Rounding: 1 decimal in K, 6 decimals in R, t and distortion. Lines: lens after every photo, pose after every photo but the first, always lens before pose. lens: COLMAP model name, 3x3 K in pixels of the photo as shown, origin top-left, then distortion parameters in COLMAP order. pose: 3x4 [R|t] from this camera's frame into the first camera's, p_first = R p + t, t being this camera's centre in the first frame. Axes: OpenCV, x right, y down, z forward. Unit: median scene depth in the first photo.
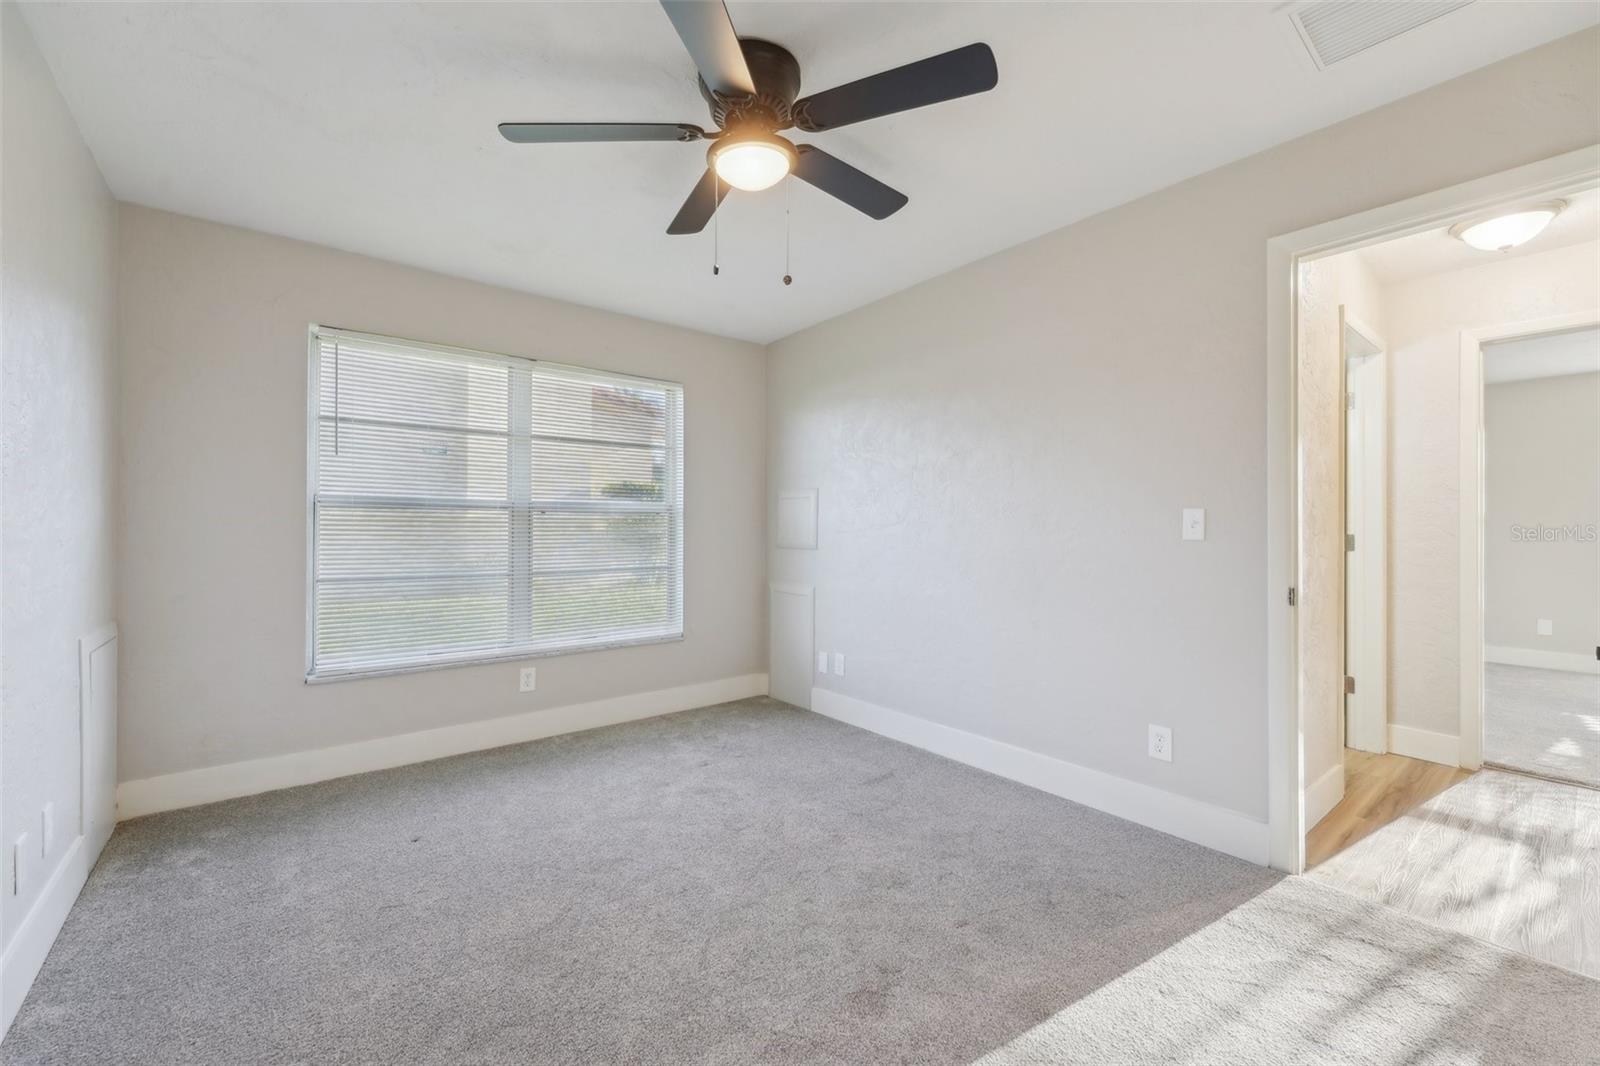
lens RADIAL K [[638.7, 0, 796.8], [0, 638.7, 526.1], [0, 0, 1]] dist [0.000526, -0.000206]
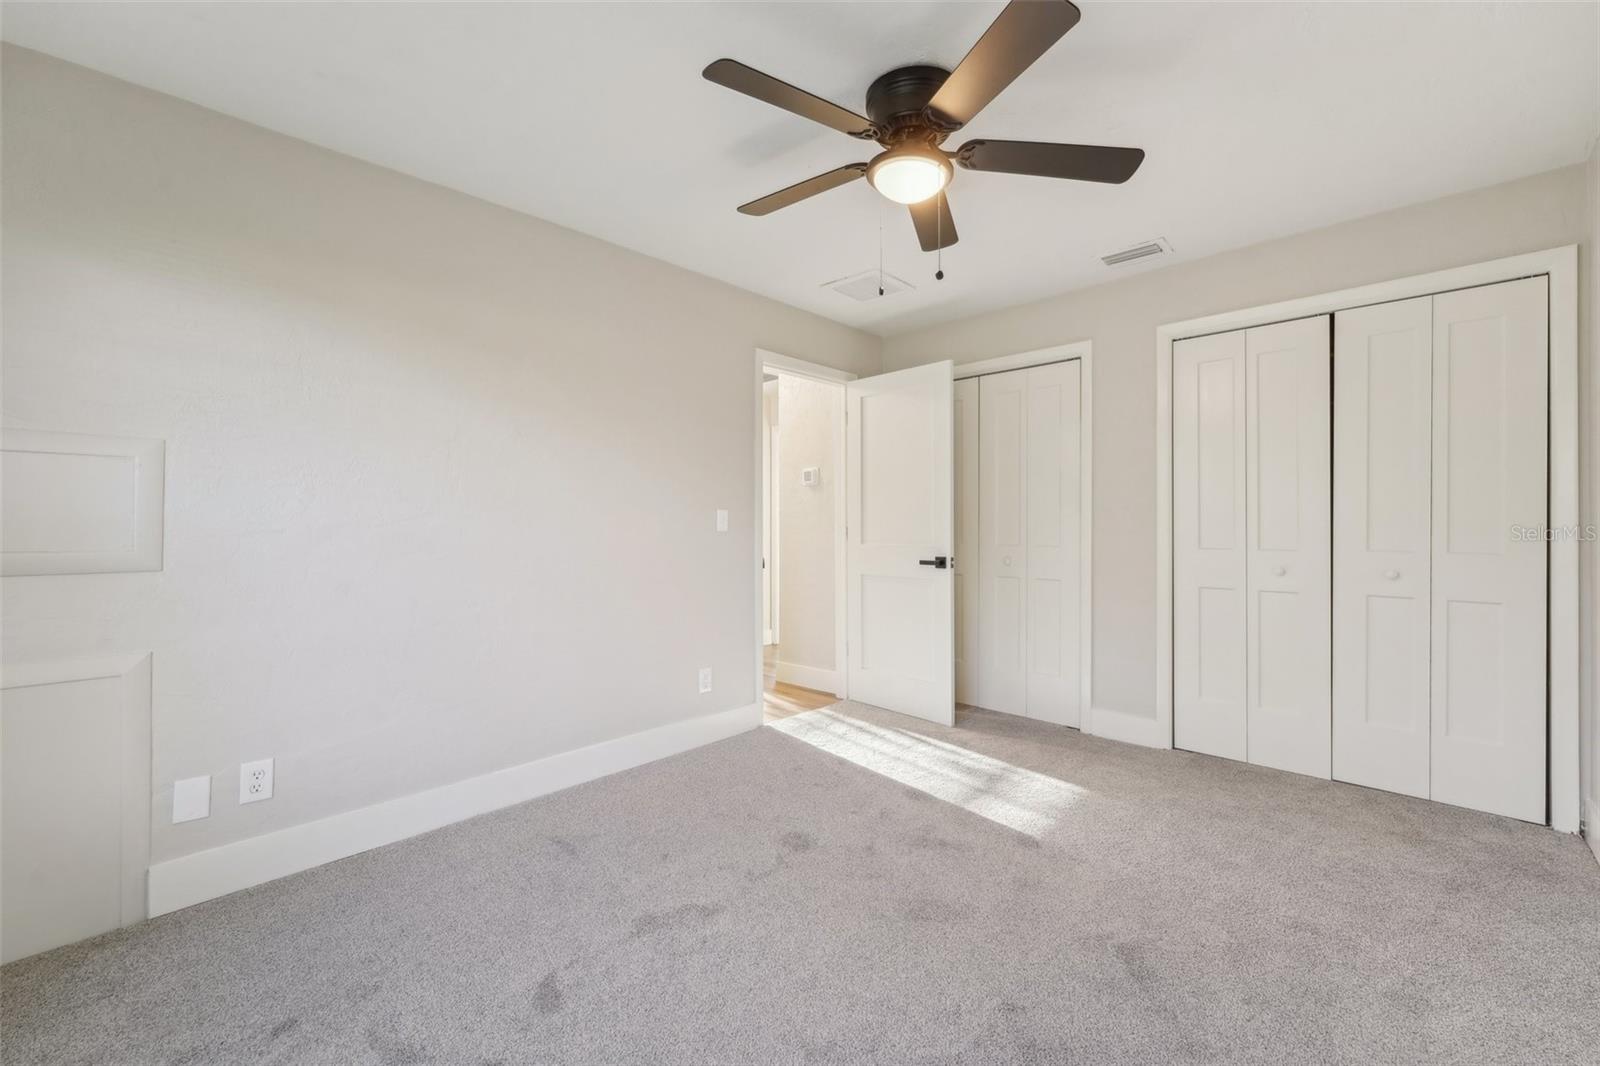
lens RADIAL K [[638.7, 0, 796.8], [0, 638.7, 526.1], [0, 0, 1]] dist [0.000526, -0.000206]
pose [[-0.123161, -0.007121, 0.992361, -0.704152], [-0.001998, 0.999974, 0.006928, -0.000490], [-0.992385, -0.001130, -0.123172, 0.843742]]
